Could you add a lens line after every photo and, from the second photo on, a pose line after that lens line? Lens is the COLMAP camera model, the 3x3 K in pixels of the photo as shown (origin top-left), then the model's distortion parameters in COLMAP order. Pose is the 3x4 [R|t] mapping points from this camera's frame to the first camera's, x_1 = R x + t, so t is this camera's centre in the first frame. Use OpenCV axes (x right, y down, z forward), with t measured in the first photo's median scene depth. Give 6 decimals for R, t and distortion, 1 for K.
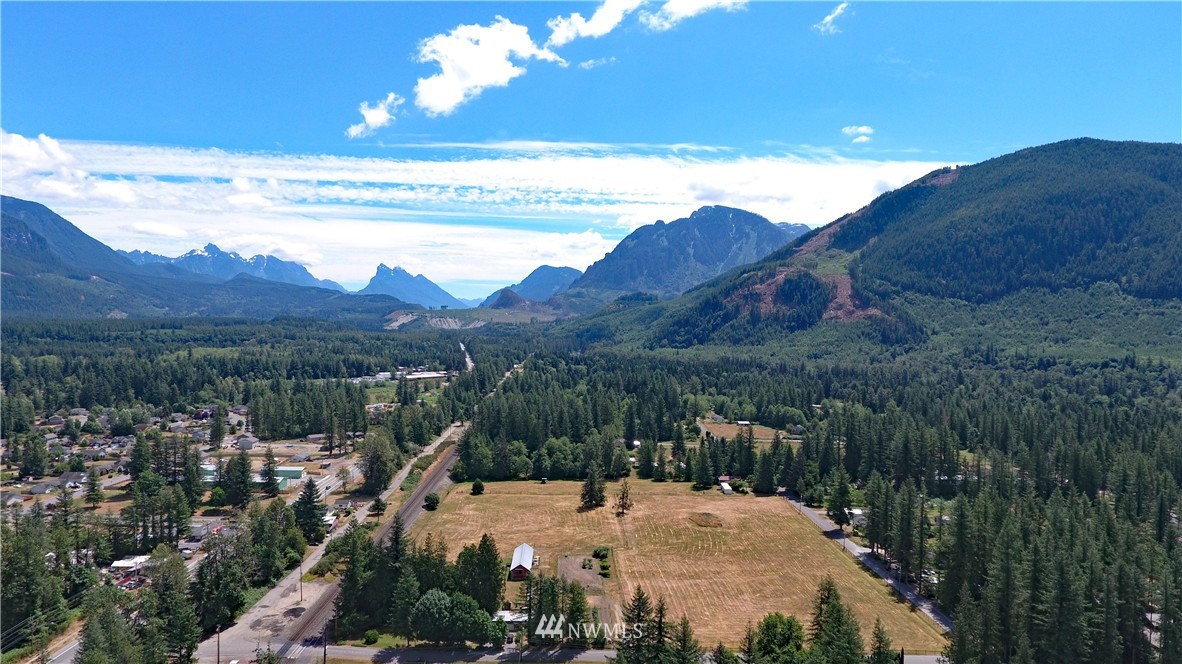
lens RADIAL K [[694.1, 0, 563.5], [0, 694.1, 334.7], [0, 0, 1]] dist [0.000485, -0.001878]
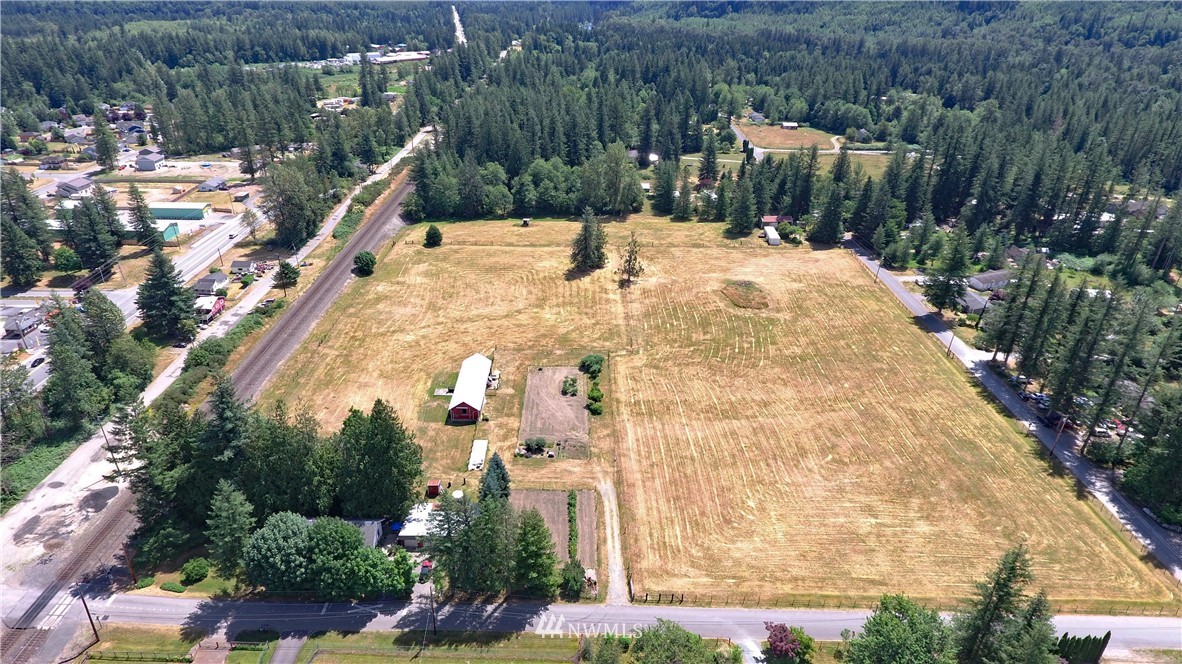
lens RADIAL K [[694.1, 0, 563.5], [0, 694.1, 334.7], [0, 0, 1]] dist [0.000485, -0.001878]
pose [[0.999797, 0.002933, -0.019921, 0.025908], [0.006018, 0.900584, 0.434640, -0.004554], [0.019215, -0.434672, 0.900384, 0.260484]]
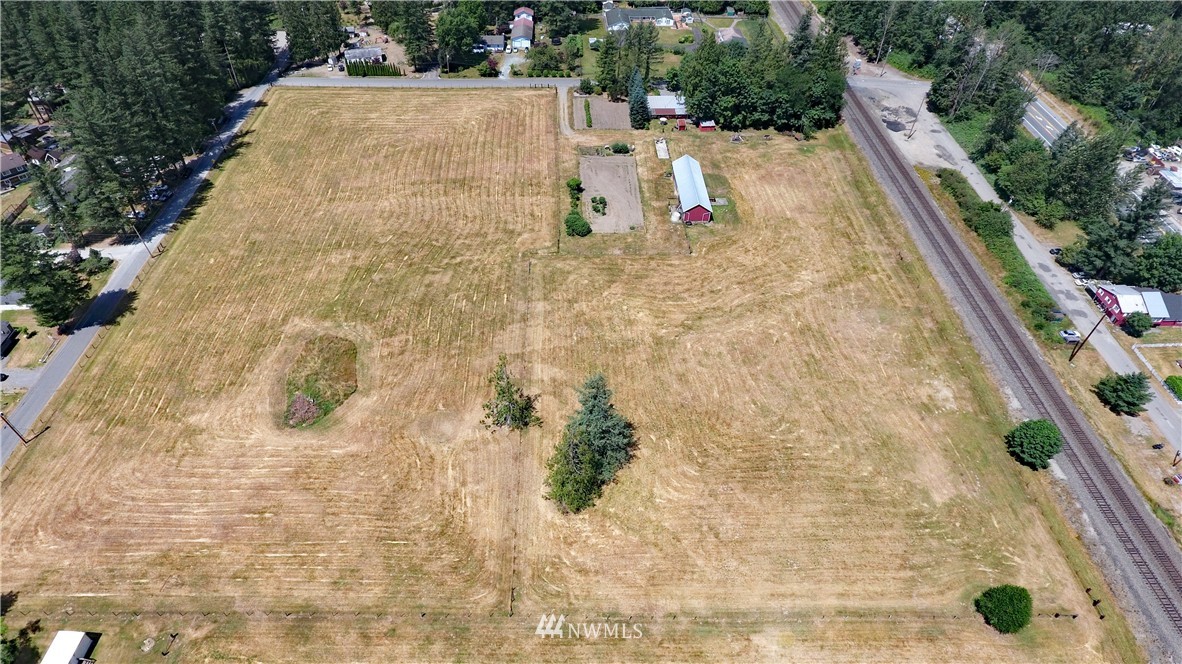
lens RADIAL K [[694.1, 0, 563.5], [0, 694.1, 334.7], [0, 0, 1]] dist [0.000485, -0.001878]
pose [[-0.999785, -0.005763, -0.019893, 0.051335], [-0.018168, 0.705179, 0.708796, -0.041034], [0.009944, 0.709006, -0.705133, 0.983909]]
